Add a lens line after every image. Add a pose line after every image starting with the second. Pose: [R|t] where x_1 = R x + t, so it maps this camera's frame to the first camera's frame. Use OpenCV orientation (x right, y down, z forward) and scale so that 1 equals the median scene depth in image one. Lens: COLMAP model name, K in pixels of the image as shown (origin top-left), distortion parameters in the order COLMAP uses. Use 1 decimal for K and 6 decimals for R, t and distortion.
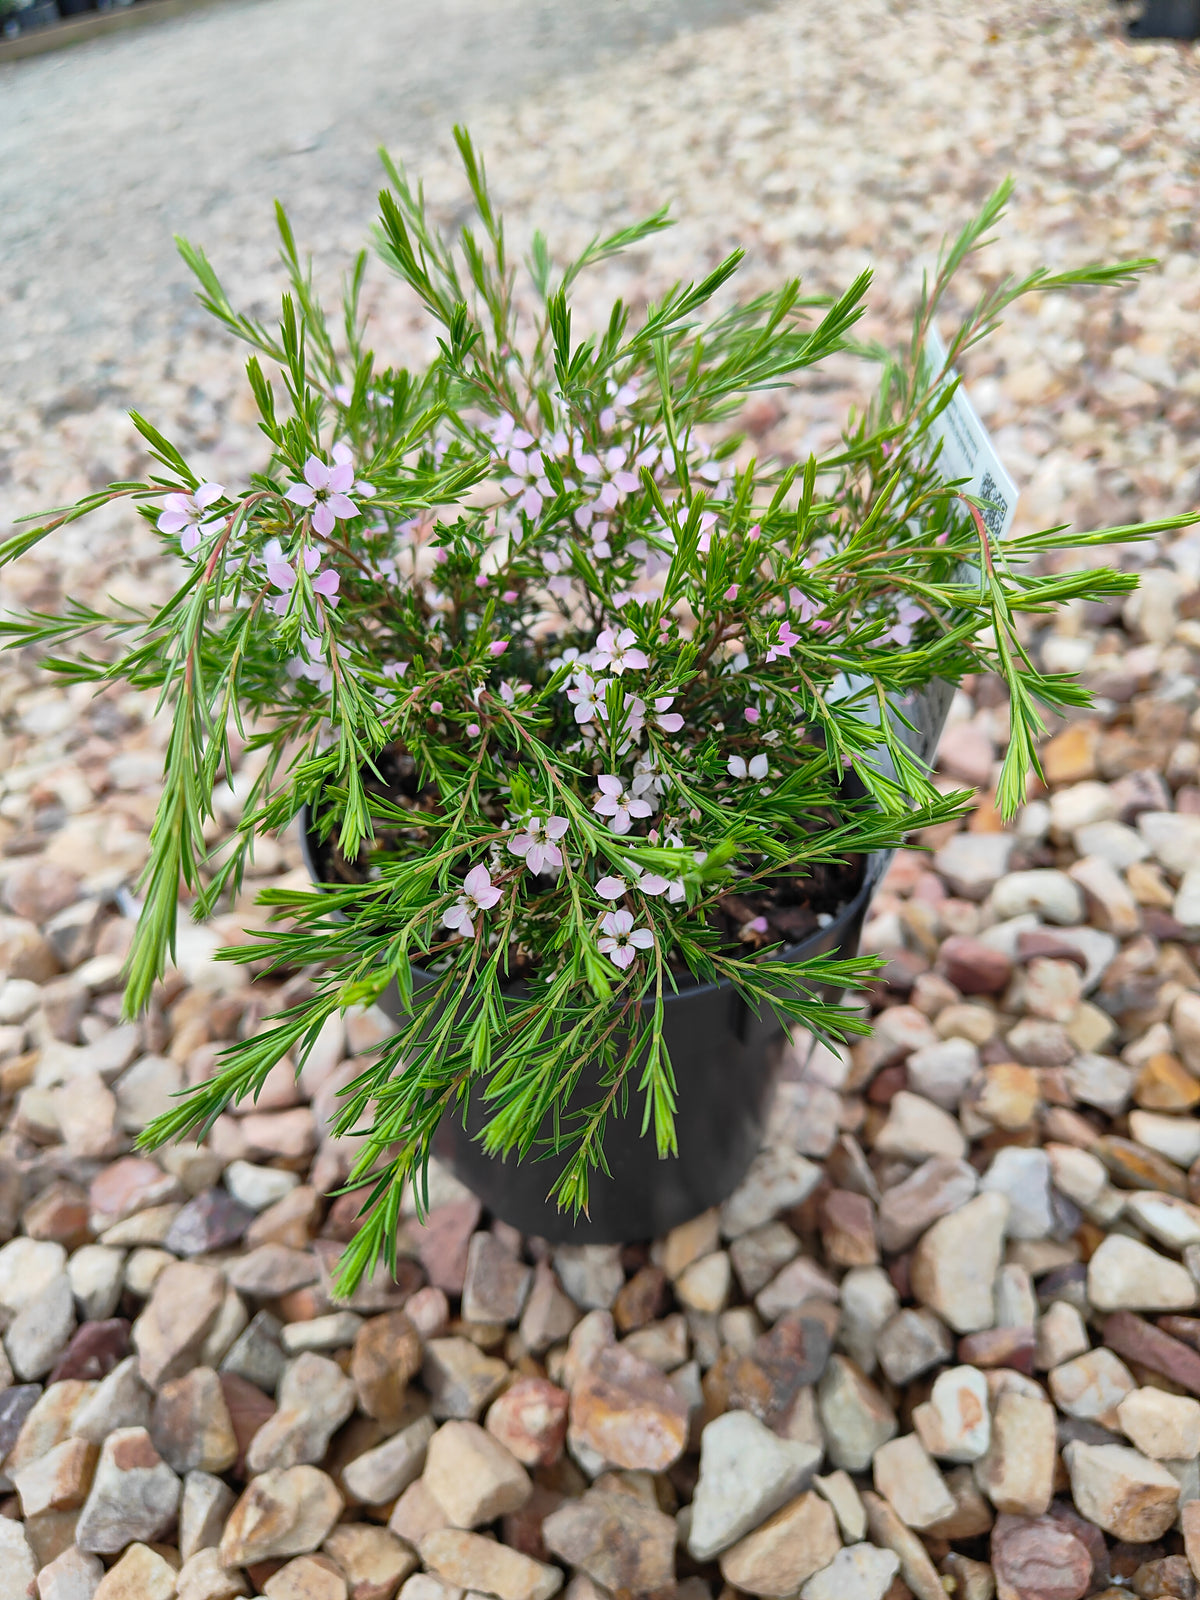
lens RADIAL K [[1169.0, 0, 603.6], [0, 1169.0, 804.5], [0, 0, 1]] dist [-0.031965, 0.009515]
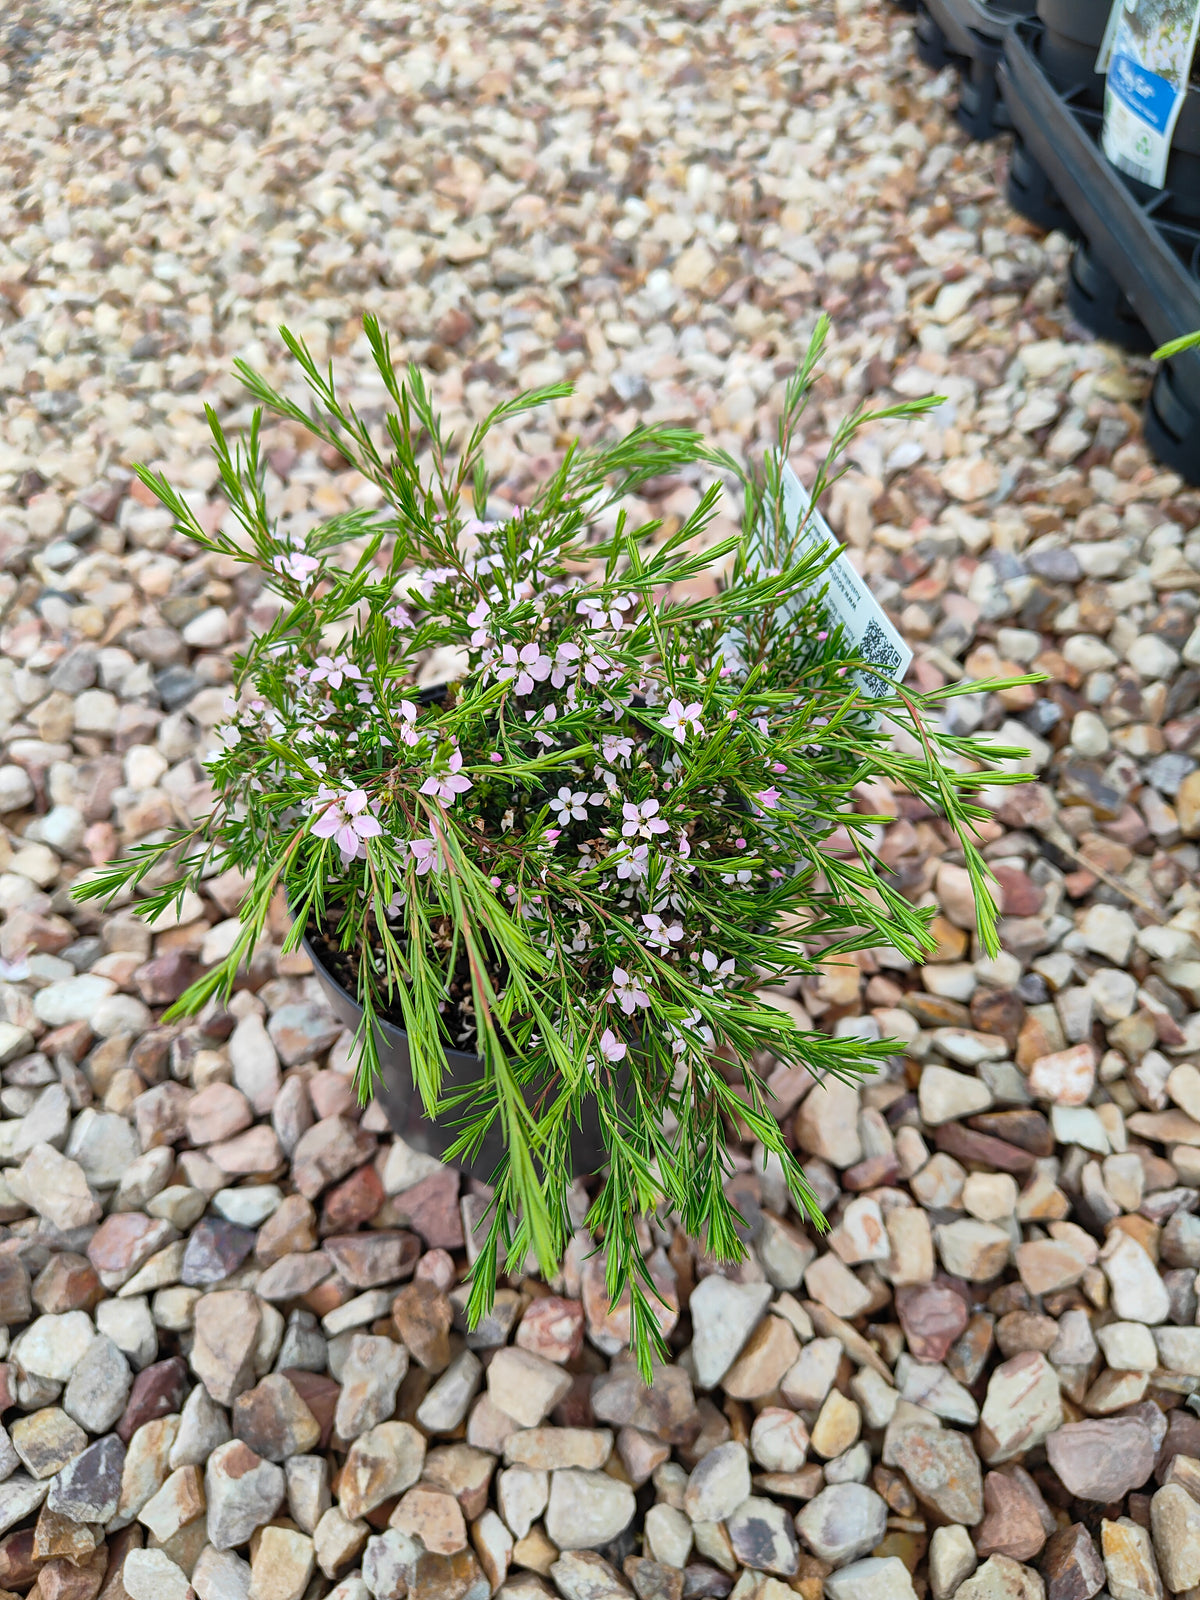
lens RADIAL K [[1161.3, 0, 598.2], [0, 1161.3, 802.0], [0, 0, 1]] dist [-0.019989, 0.006025]
pose [[0.943183, -0.193662, 0.270002, -0.189225], [0.143343, 0.970236, 0.195180, -0.204957], [-0.299765, -0.145387, 0.942870, -0.093467]]
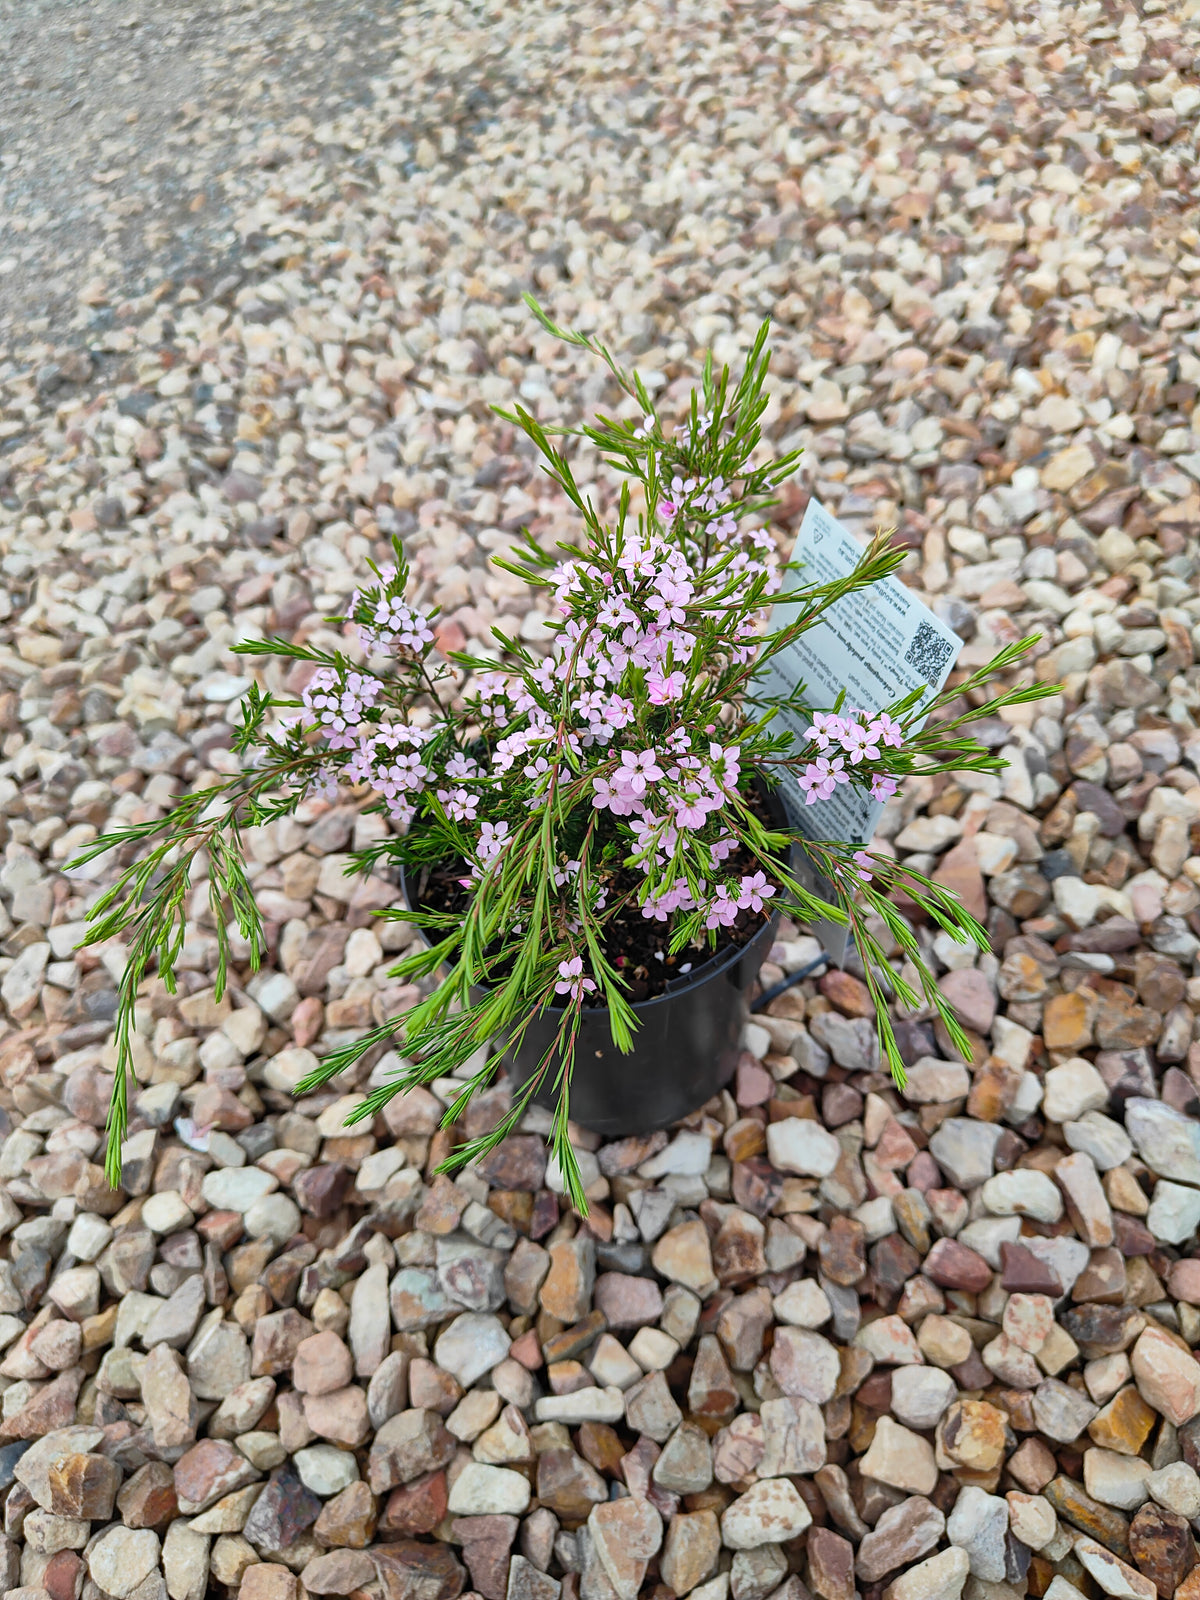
lens RADIAL K [[1159.9, 0, 602.8], [0, 1159.9, 795.4], [0, 0, 1]] dist [-0.019504, 0.010446]
pose [[0.999749, 0.022383, 0.000405, -0.031636], [-0.022039, 0.980899, 0.193266, -0.518661], [0.003928, -0.193227, 0.981146, 0.008681]]
